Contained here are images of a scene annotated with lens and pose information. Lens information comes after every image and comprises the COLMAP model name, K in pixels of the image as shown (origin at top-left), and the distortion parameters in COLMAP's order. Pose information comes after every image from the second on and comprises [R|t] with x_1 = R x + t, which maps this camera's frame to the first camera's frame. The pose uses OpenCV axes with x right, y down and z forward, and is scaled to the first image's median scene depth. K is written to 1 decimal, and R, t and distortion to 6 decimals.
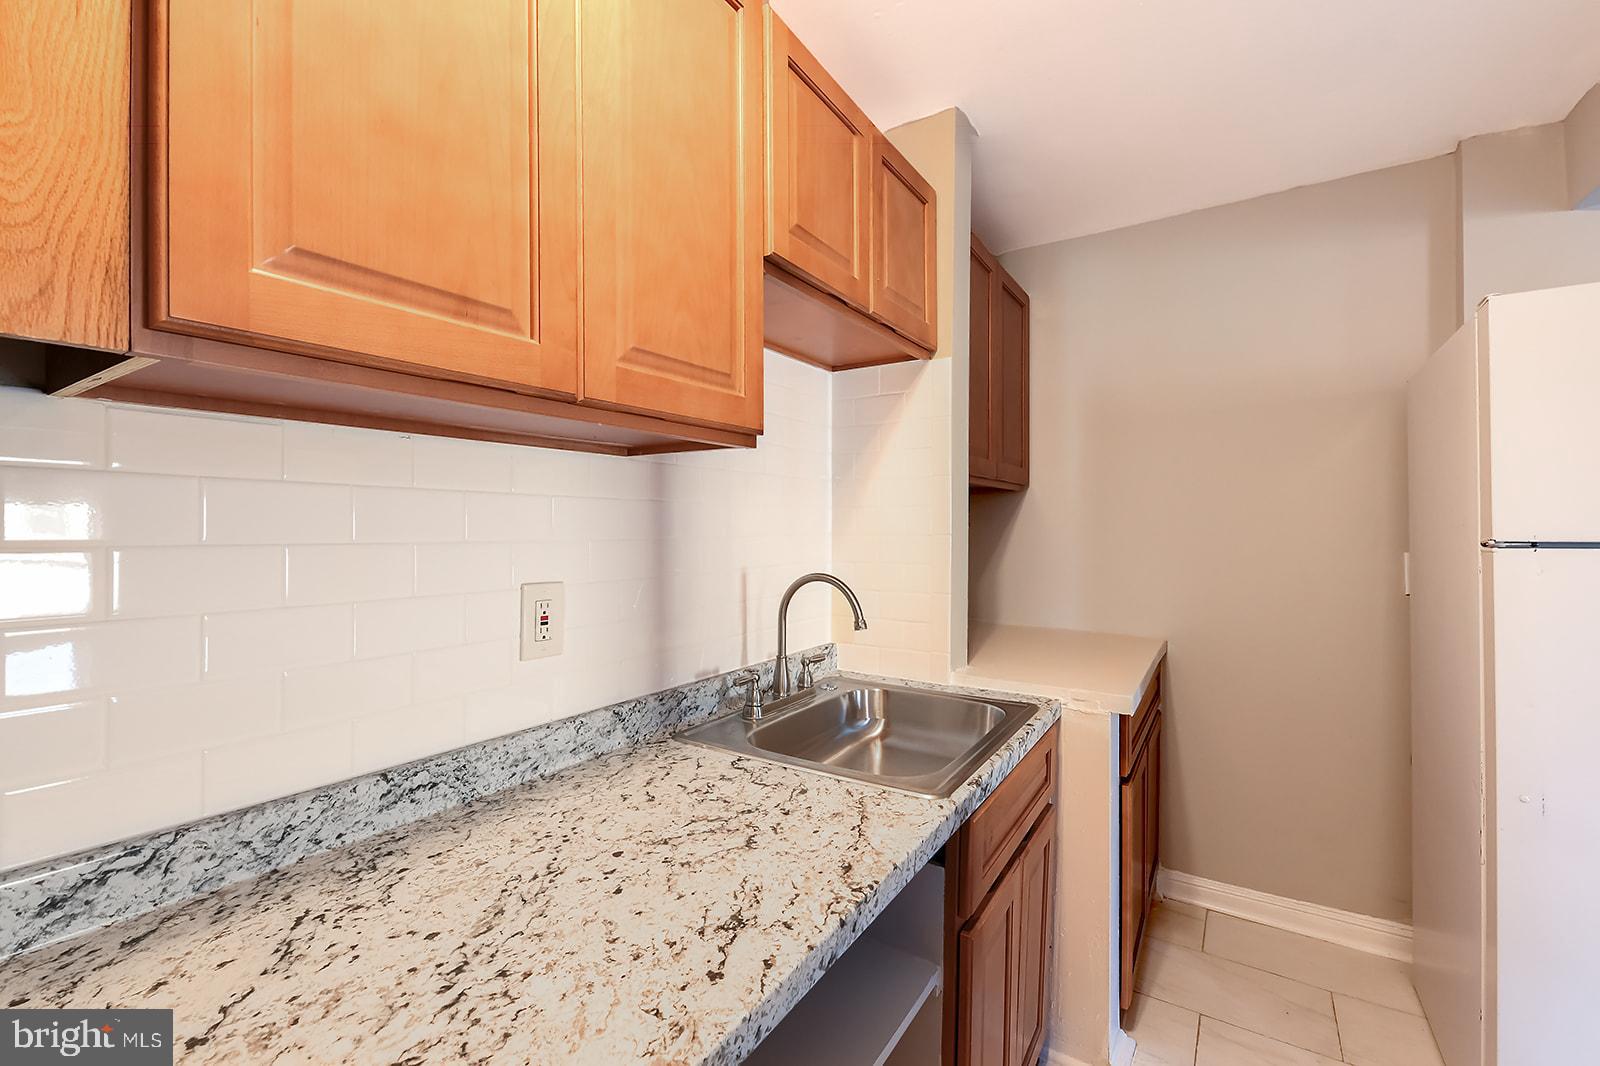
lens RADIAL K [[698.7, 0, 795.6], [0, 698.7, 526.6], [0, 0, 1]] dist [0.000462, -0.000197]
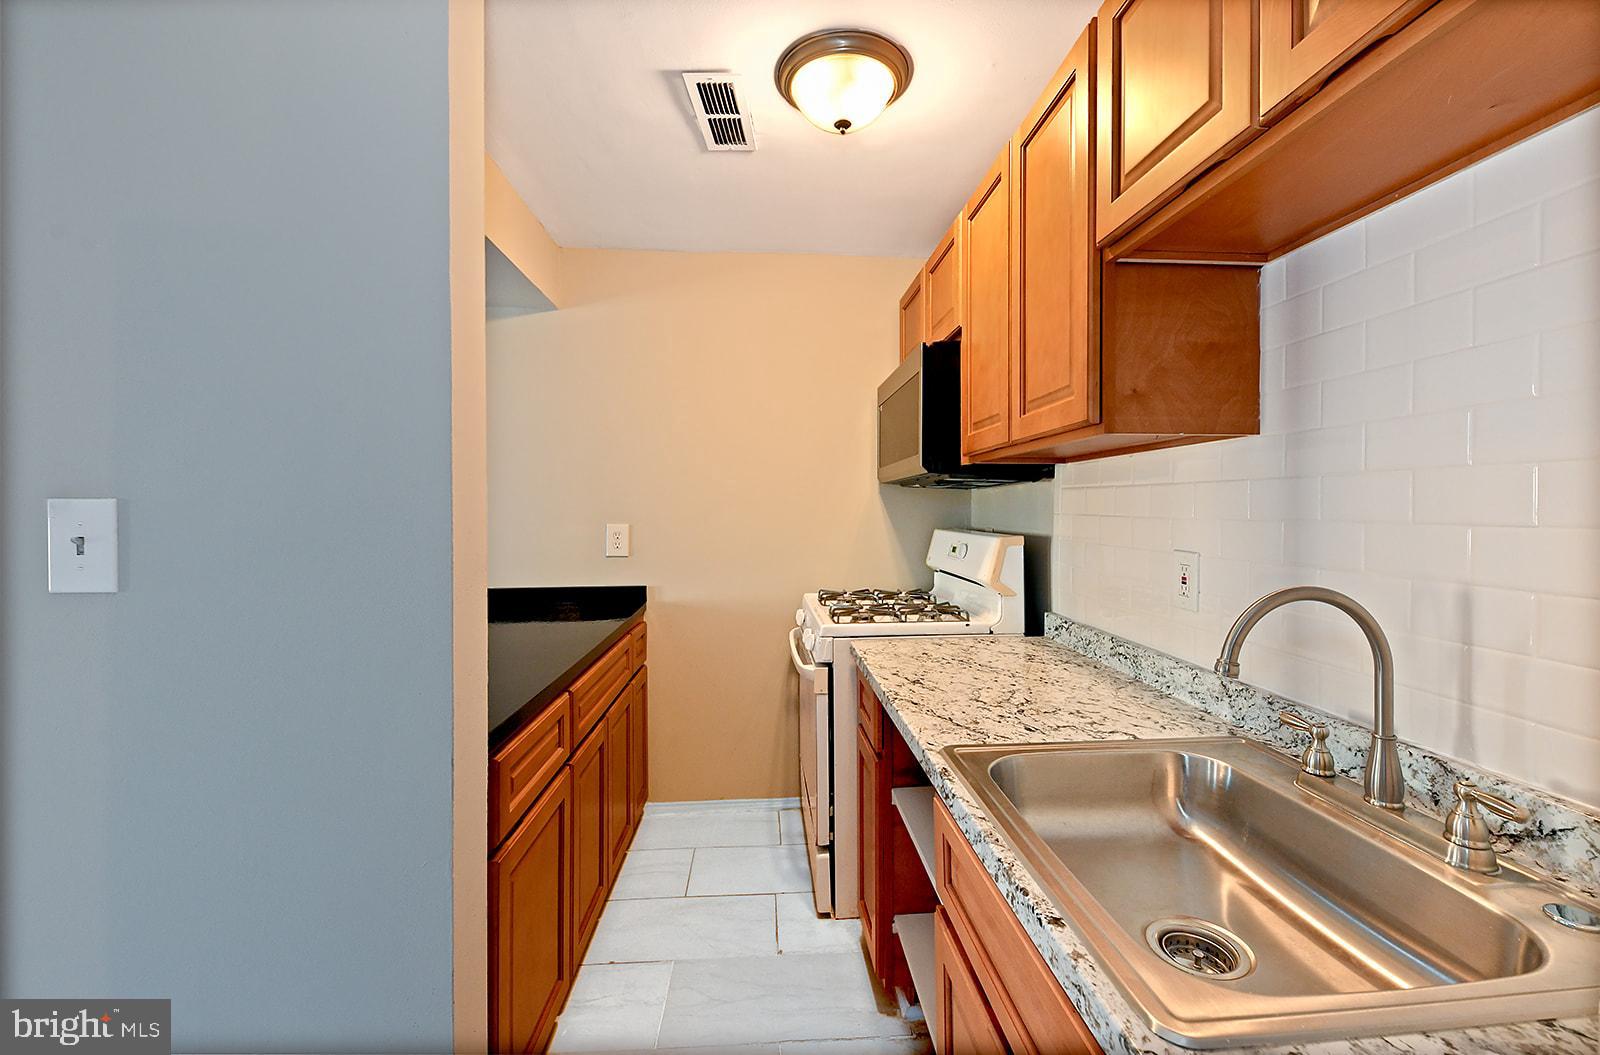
lens RADIAL K [[643.4, 0, 801.2], [0, 643.4, 516.0], [0, 0, 1]] dist [0.000040, 0.000002]
pose [[-0.805515, 0.008994, -0.592507, 0.971933], [-0.000062, 0.999884, 0.015263, -0.001649], [0.592575, 0.012331, -0.805421, 1.650826]]
